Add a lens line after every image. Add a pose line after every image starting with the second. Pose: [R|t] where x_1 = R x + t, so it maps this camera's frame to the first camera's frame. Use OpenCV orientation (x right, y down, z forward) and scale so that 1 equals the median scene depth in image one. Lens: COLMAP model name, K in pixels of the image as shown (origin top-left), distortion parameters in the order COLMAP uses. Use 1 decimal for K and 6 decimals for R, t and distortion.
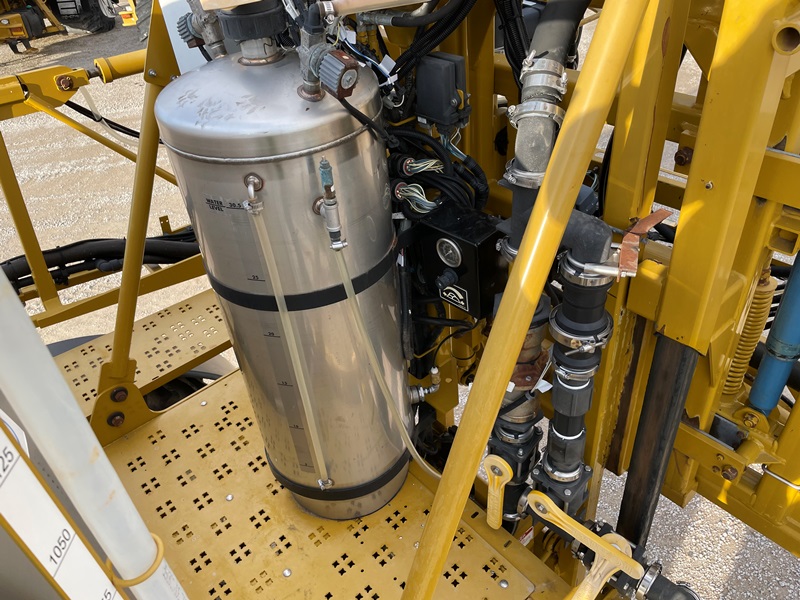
lens RADIAL K [[617.1, 0, 400.8], [0, 617.1, 303.5], [0, 0, 1]] dist [0.065534, -0.064427]
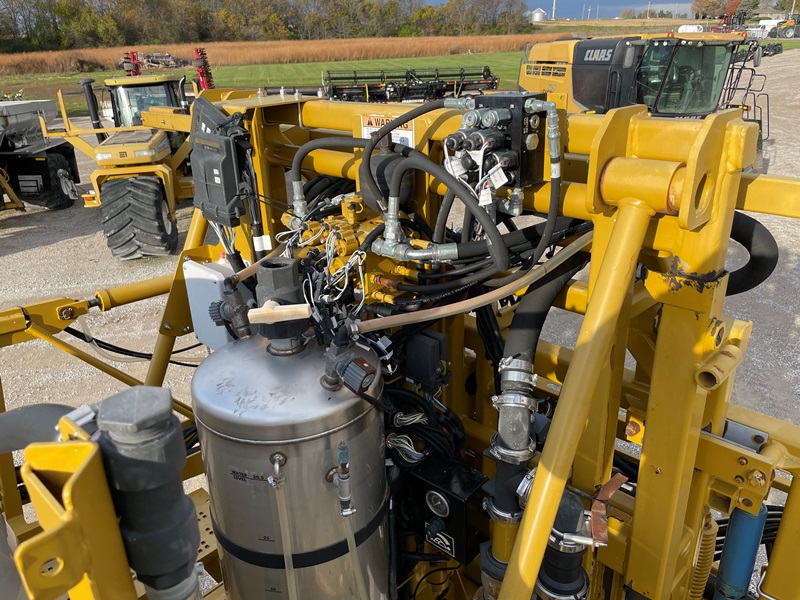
lens RADIAL K [[617.1, 0, 398.3], [0, 617.1, 302.3], [0, 0, 1]] dist [0.065534, -0.064427]
pose [[0.995901, 0.019148, 0.088396, -0.106014], [0.004633, 0.965248, -0.261294, -0.150957], [-0.090328, 0.260632, 0.961203, -0.181136]]
